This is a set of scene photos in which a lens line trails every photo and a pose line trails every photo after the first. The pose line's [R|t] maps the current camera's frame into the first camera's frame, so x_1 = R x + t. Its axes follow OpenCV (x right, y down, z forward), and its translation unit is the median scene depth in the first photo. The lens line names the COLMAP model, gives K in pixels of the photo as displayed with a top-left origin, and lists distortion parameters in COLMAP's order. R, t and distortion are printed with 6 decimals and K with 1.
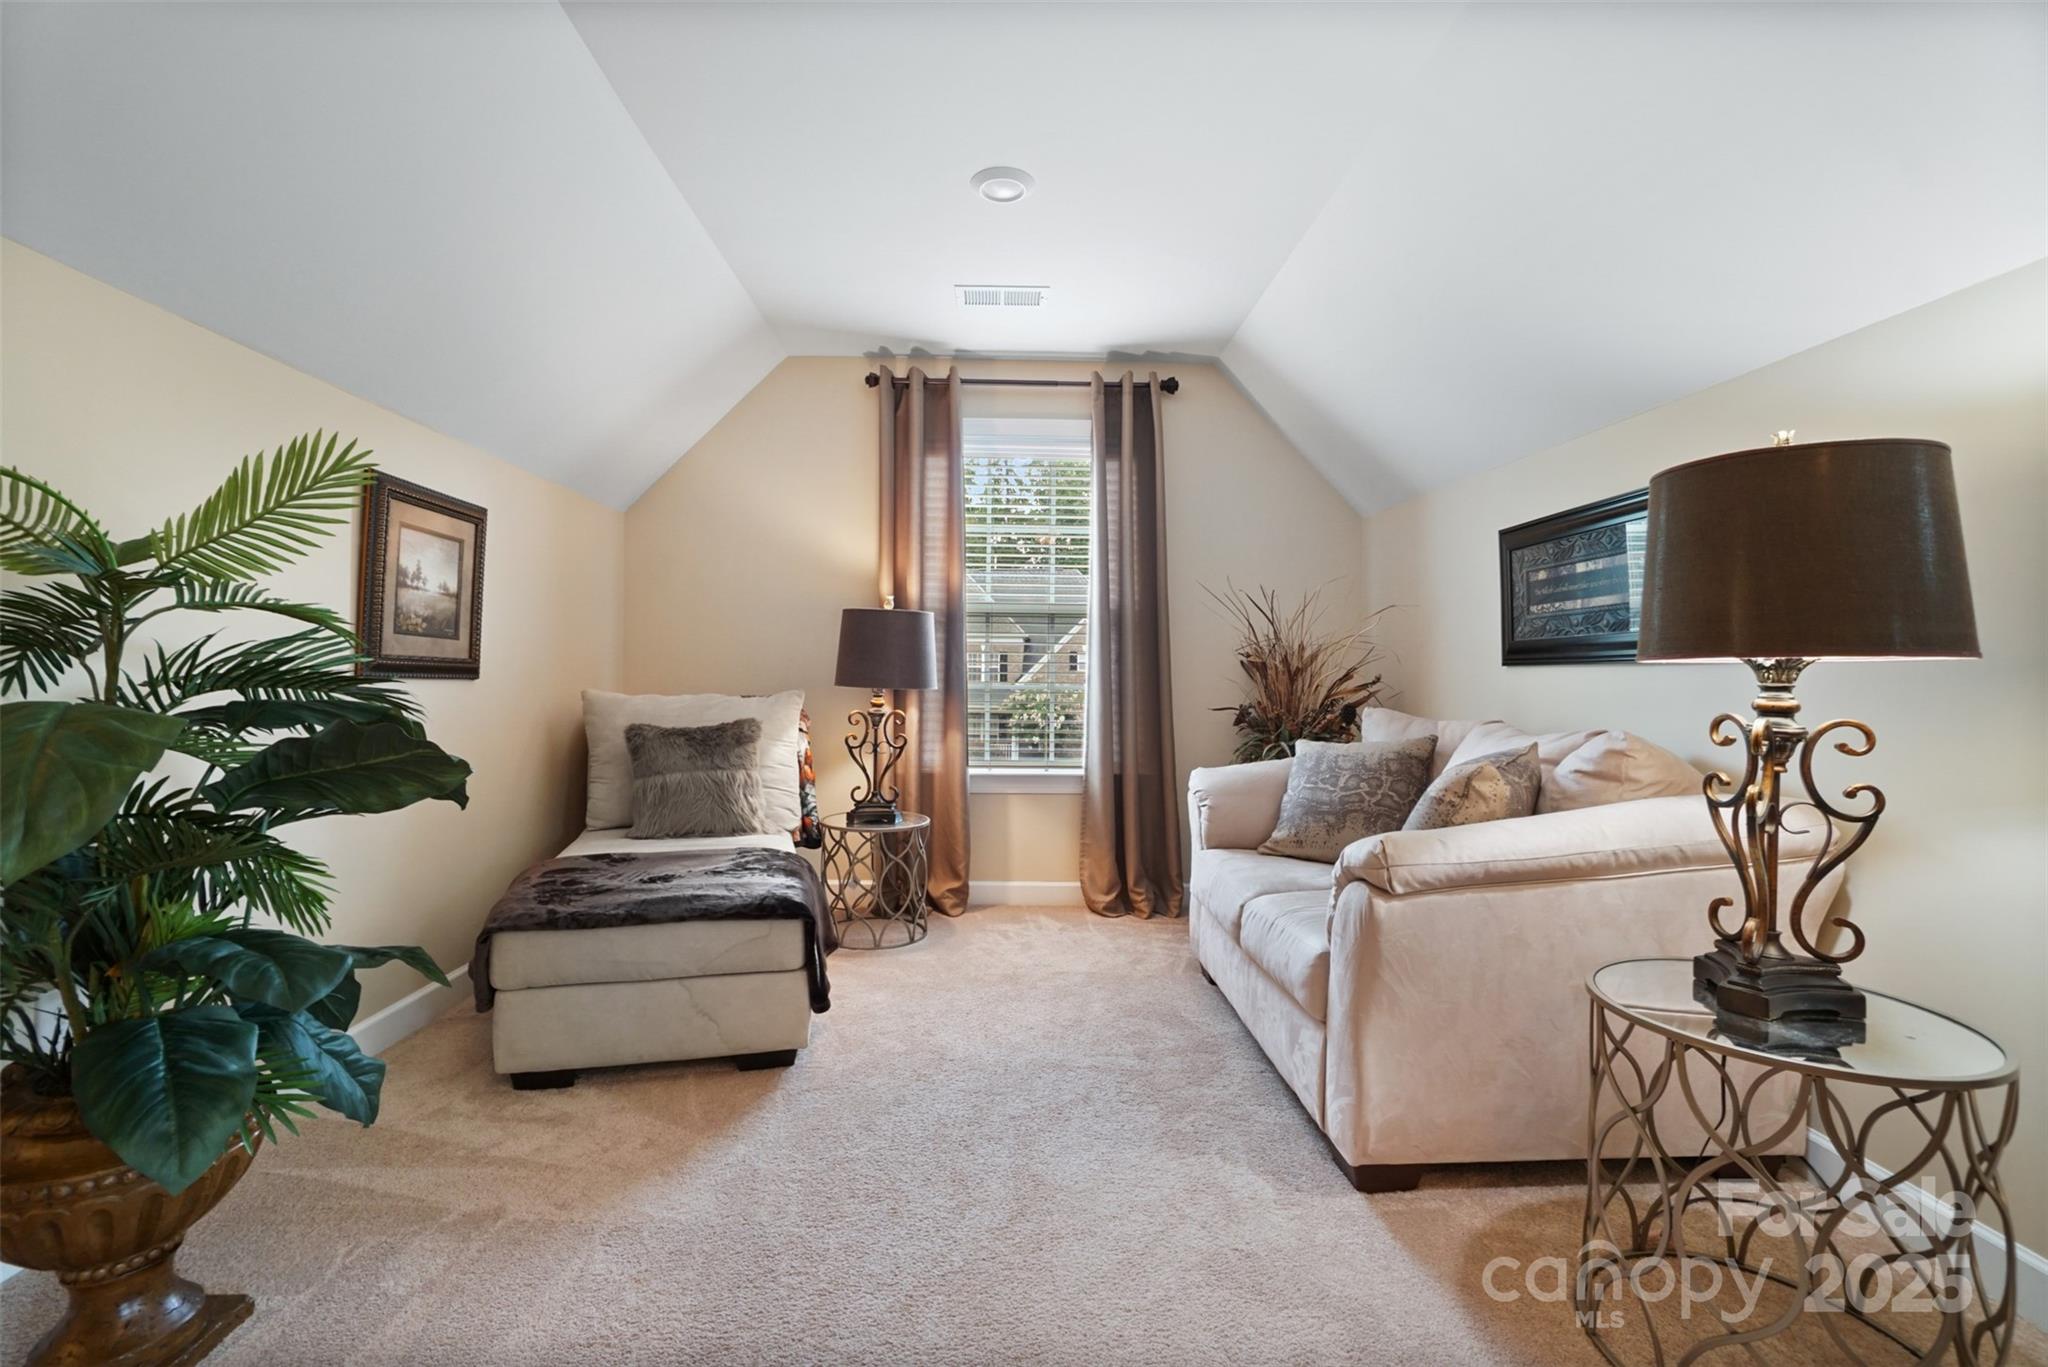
lens RADIAL K [[921.6, 0, 1019.7], [0, 921.6, 657.9], [0, 0, 1]] dist [-0.001011, 0.000265]
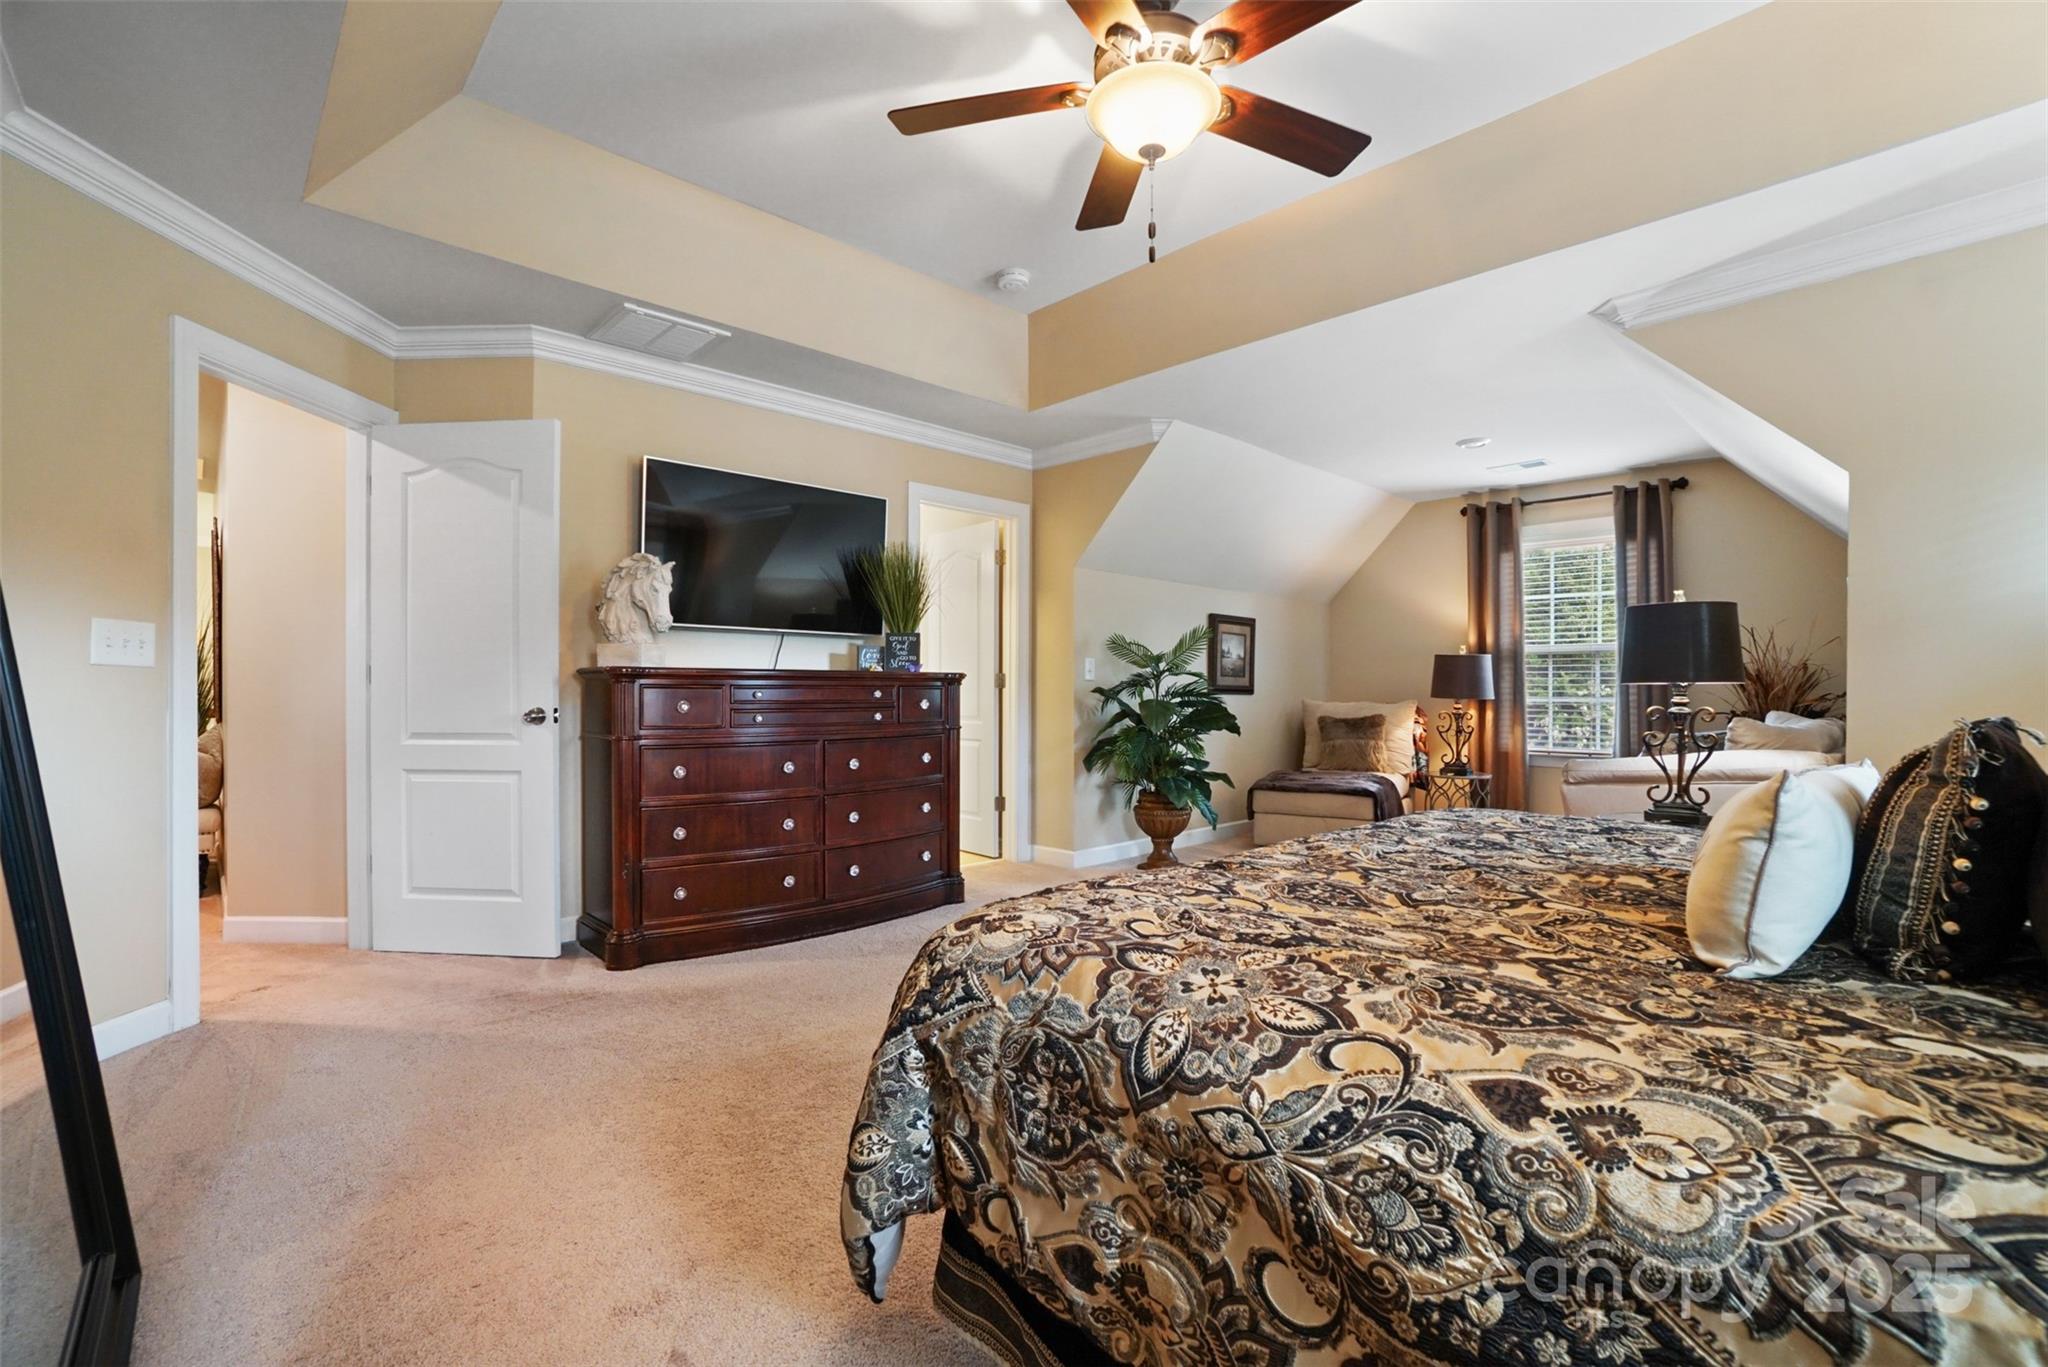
lens RADIAL K [[918.1, 0, 1024.0], [0, 918.1, 683.5], [0, 0, 1]] dist [-0.052298, 0.028244]
pose [[0.678265, -0.012967, -0.734703, 0.608051], [0.020231, 0.999795, 0.001031, -0.015306], [0.734539, -0.015563, 0.678388, -0.838062]]
